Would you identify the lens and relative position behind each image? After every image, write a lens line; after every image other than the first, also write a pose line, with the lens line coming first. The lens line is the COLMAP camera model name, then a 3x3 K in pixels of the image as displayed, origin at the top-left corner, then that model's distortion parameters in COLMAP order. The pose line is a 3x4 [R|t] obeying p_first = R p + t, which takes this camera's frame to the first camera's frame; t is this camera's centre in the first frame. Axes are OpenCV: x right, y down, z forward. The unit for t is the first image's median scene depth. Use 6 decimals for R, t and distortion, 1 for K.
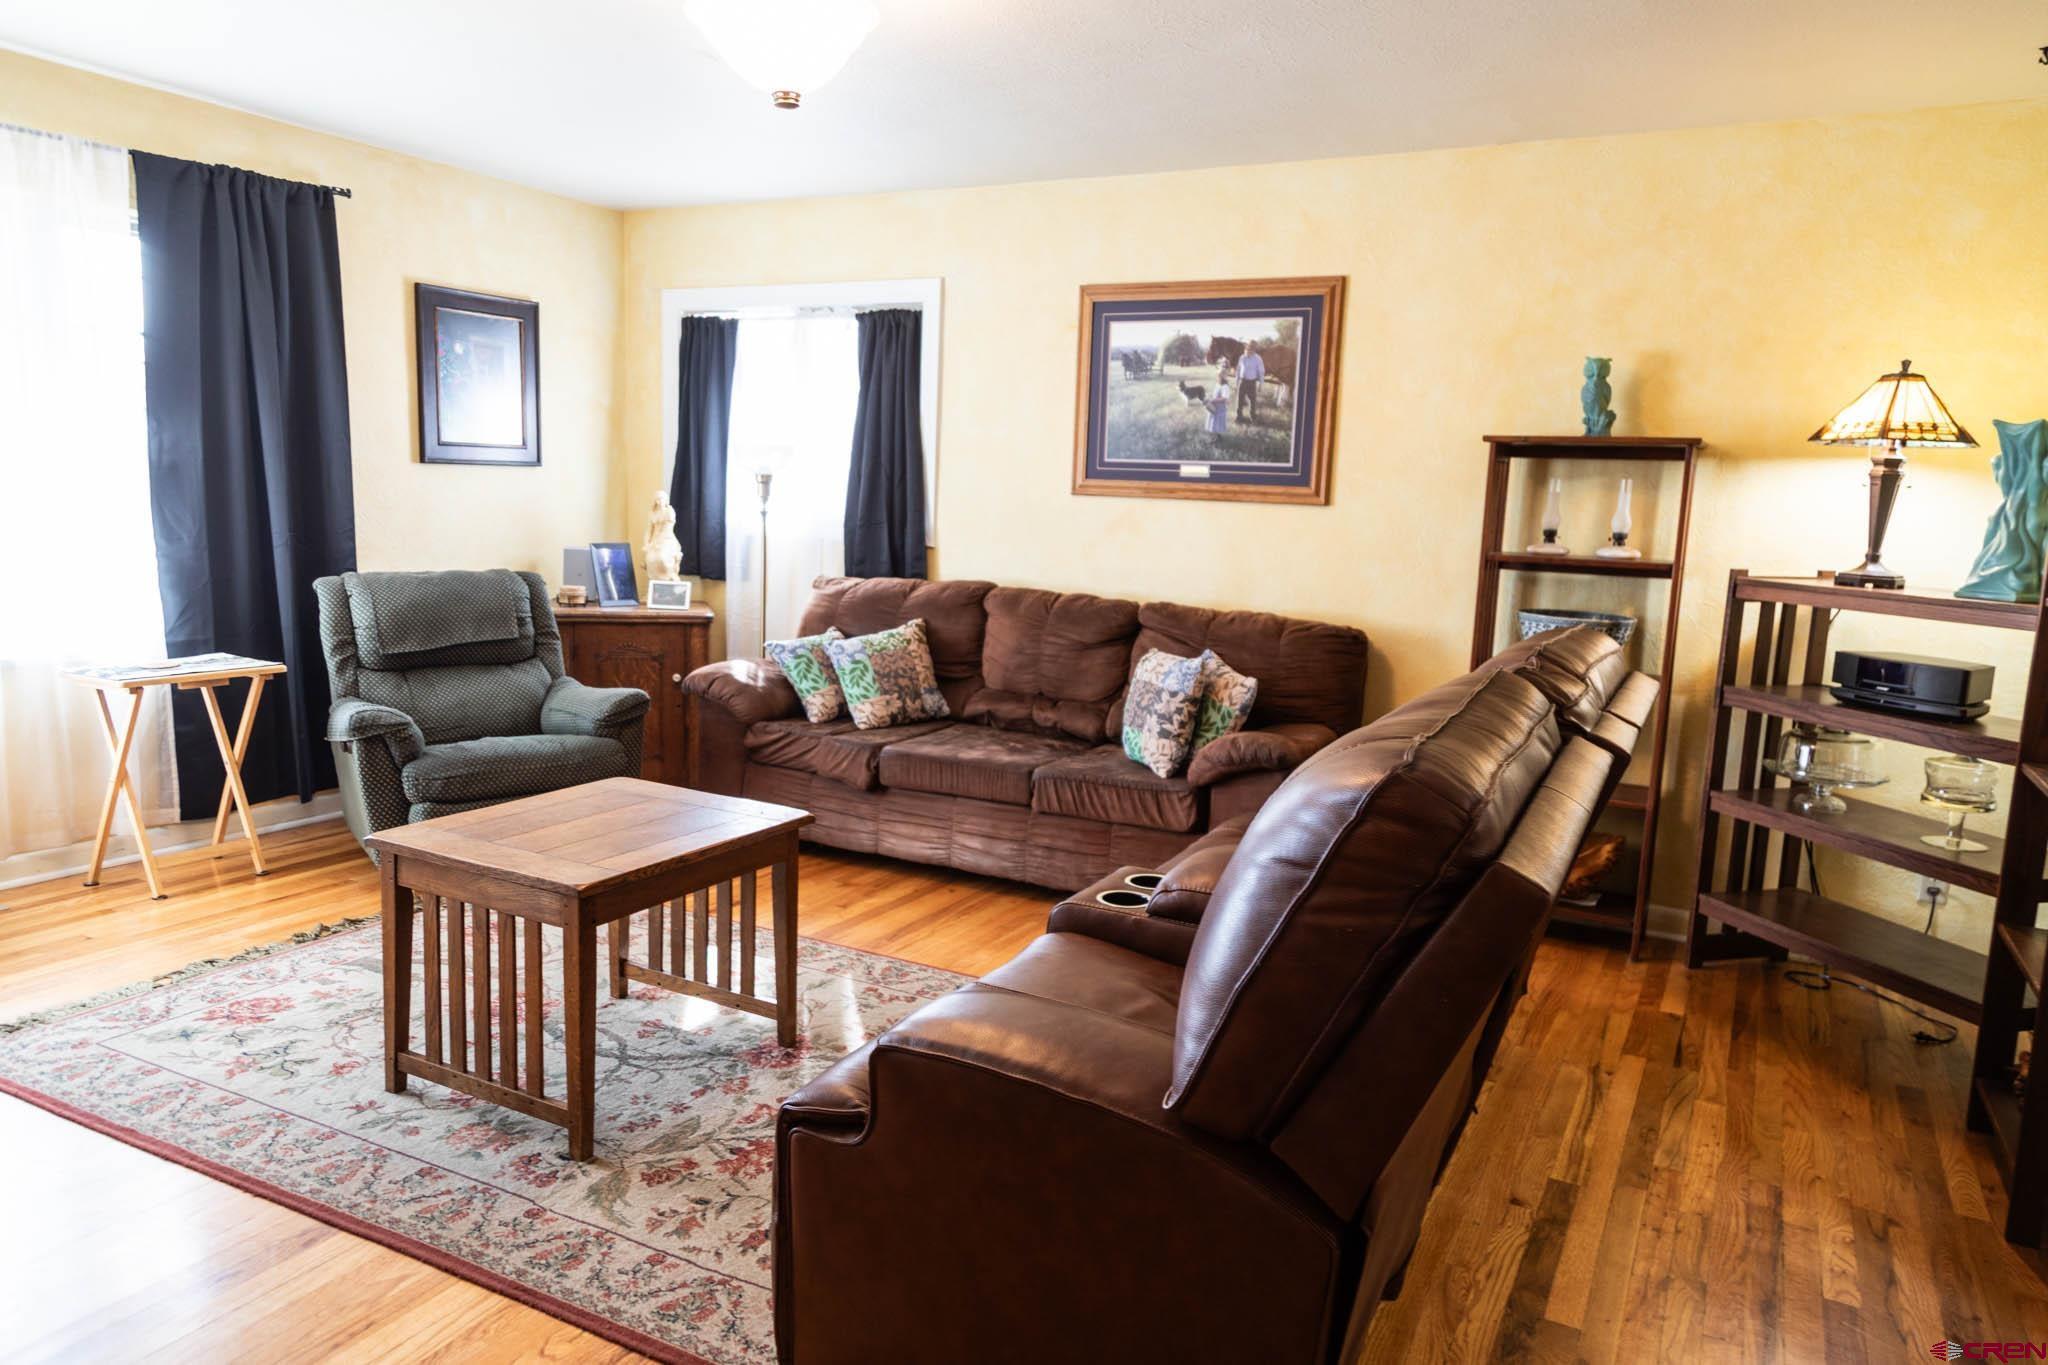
lens RADIAL K [[1359.4, 0, 1024.0], [0, 1359.4, 682.5], [0, 0, 1]] dist [0.018571, 0.001756]
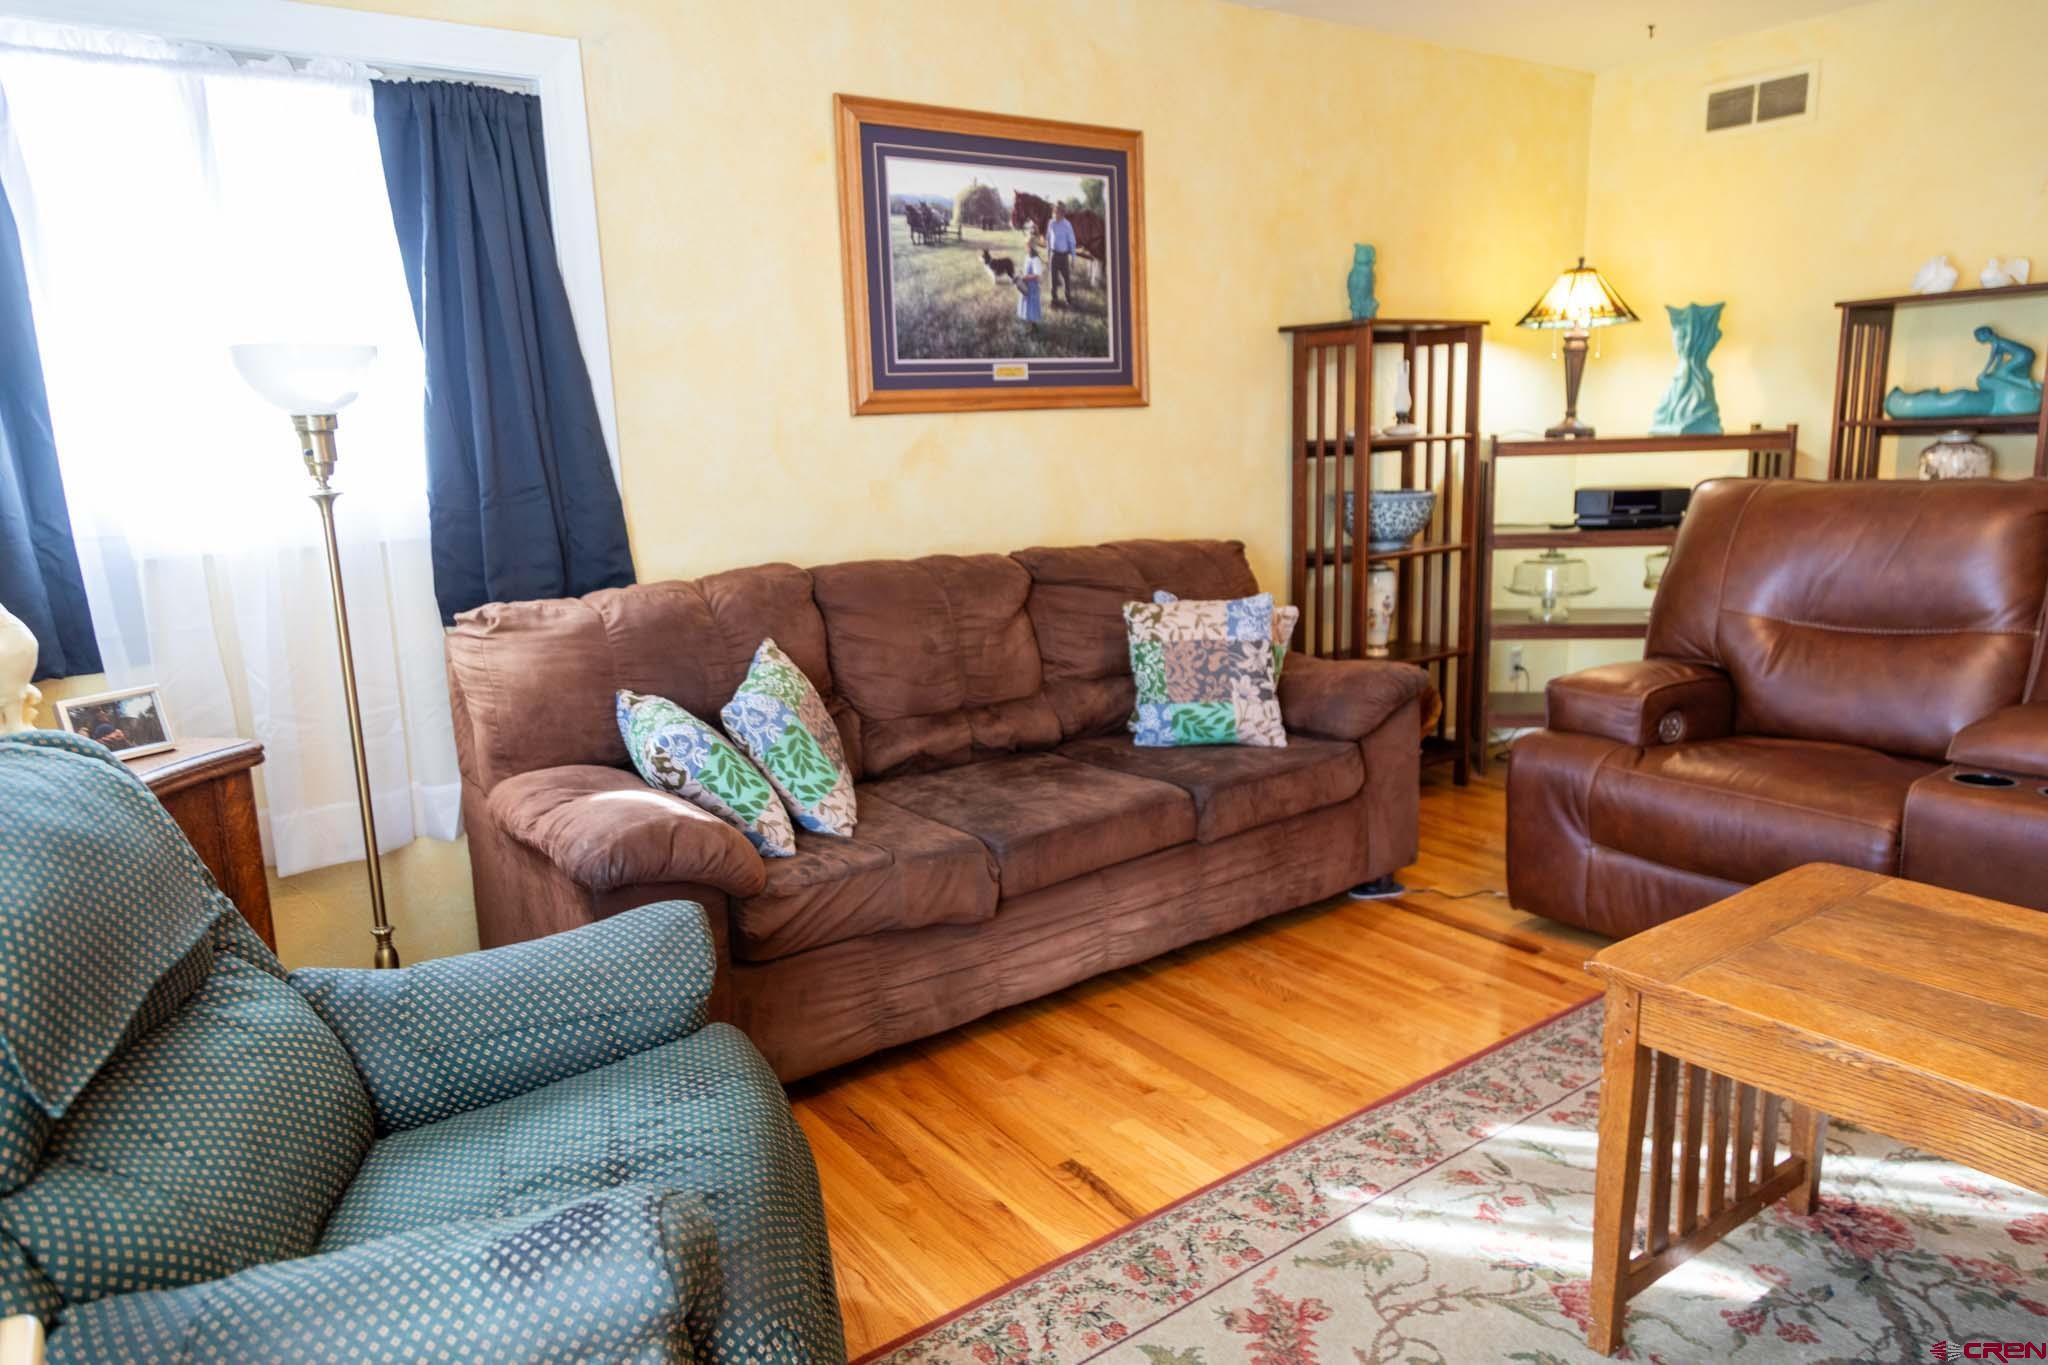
lens RADIAL K [[1359.4, 0, 1024.0], [0, 1359.4, 682.5], [0, 0, 1]] dist [0.018571, 0.001756]
pose [[0.436940, -0.225608, 0.870738, -0.583571], [0.180414, 0.970344, 0.160883, -0.110394], [-0.881212, 0.086797, 0.464685, 0.668930]]
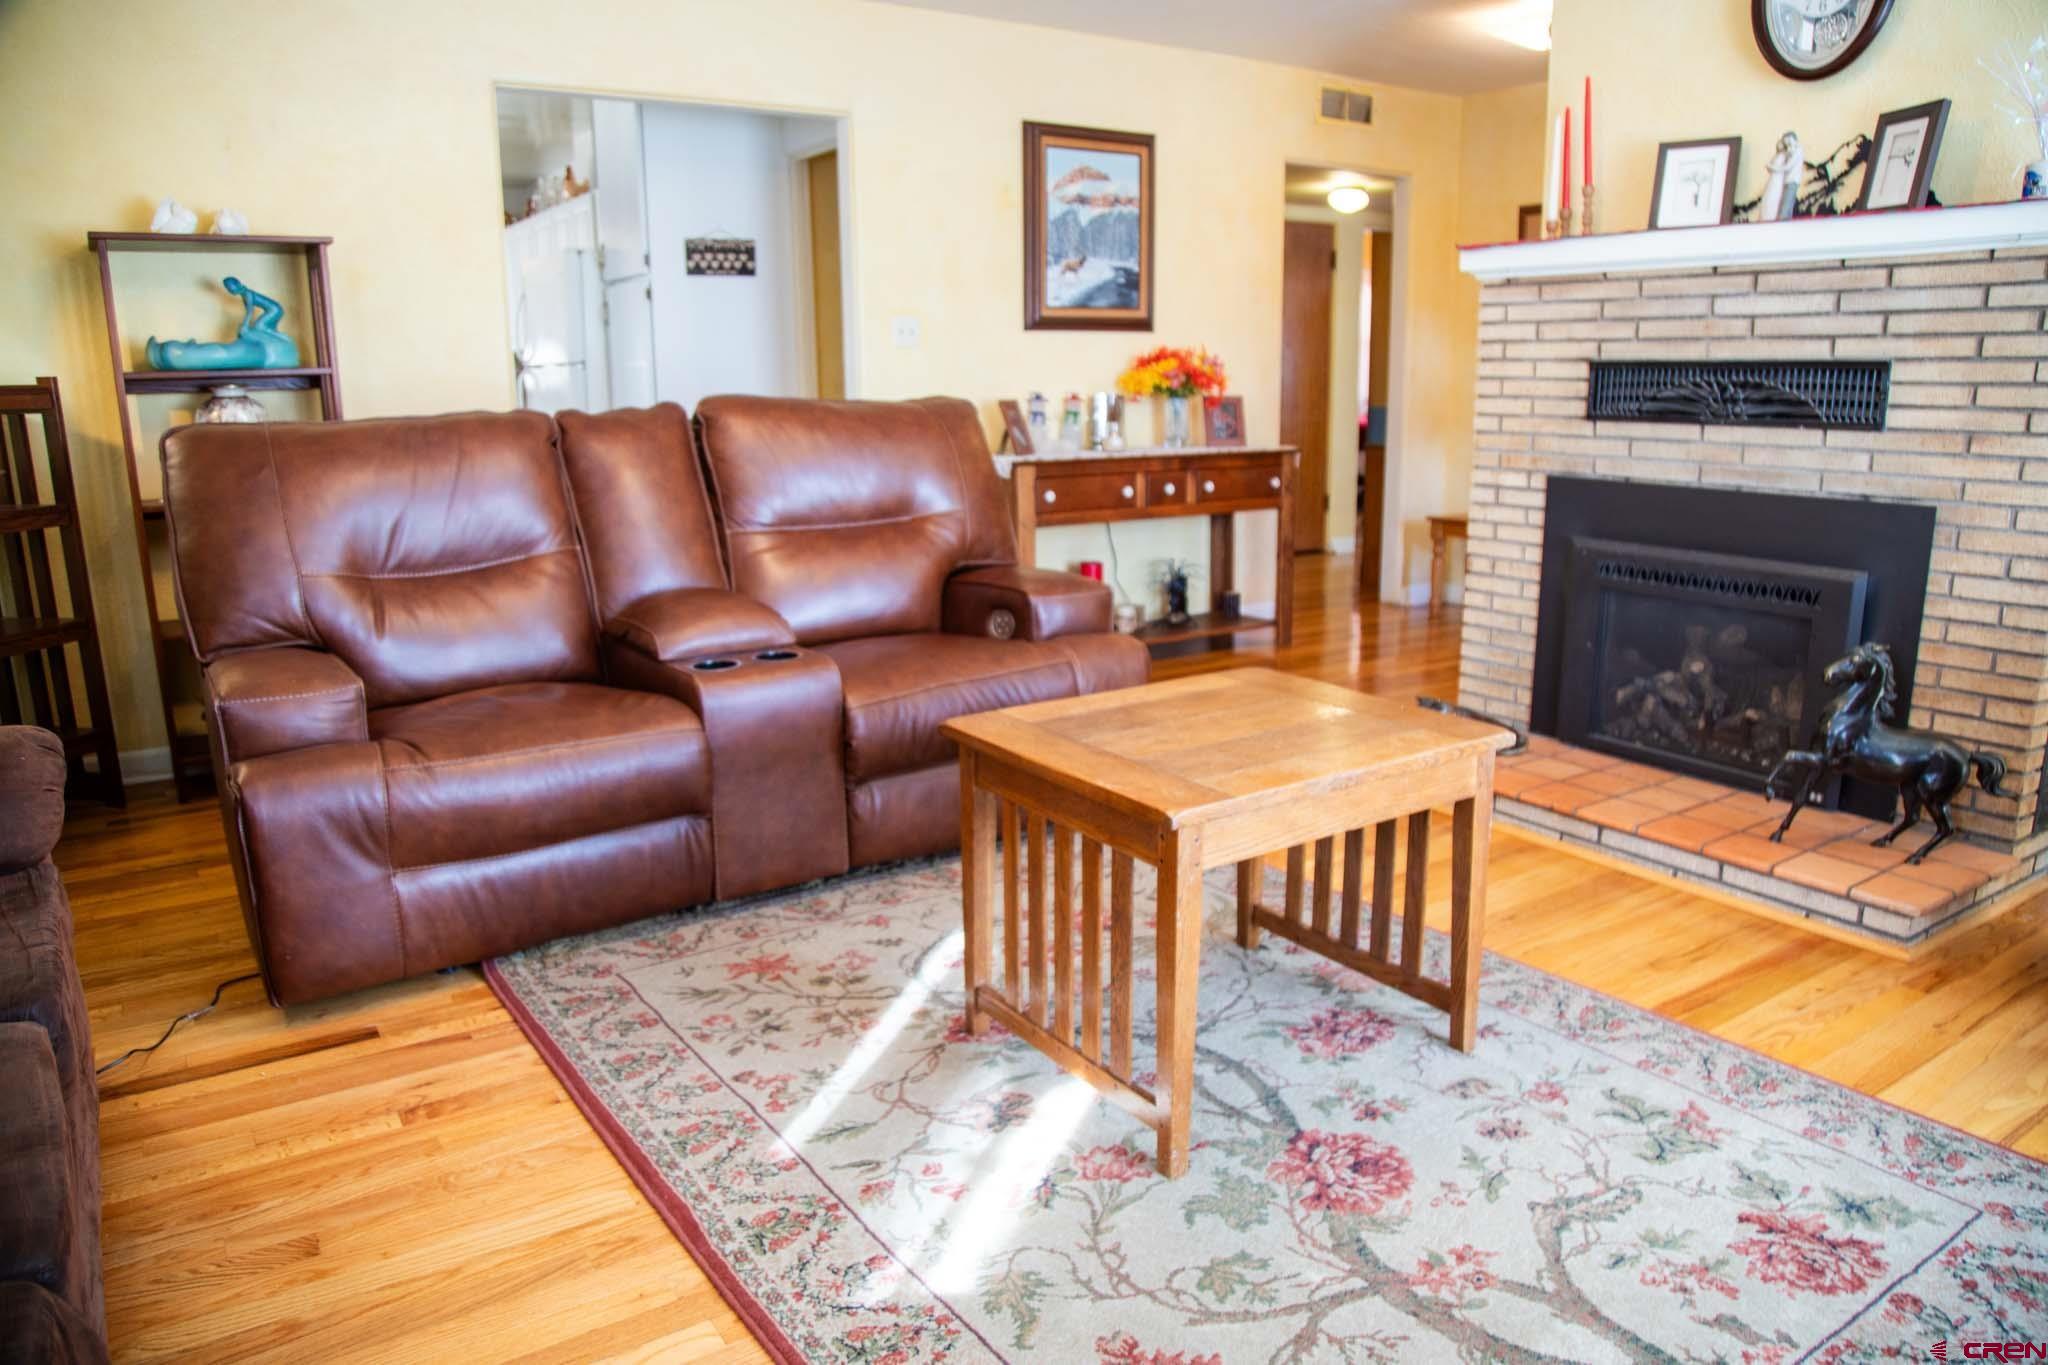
lens RADIAL K [[1386.6, 0, 1024.0], [0, 1386.6, 682.5], [0, 0, 1]] dist [-0.120113, 0.064659]
pose [[-0.883531, -0.131834, 0.449436, -0.340315], [0.044913, 0.931300, 0.361472, -0.121954], [-0.466214, 0.339558, -0.816912, 1.027179]]
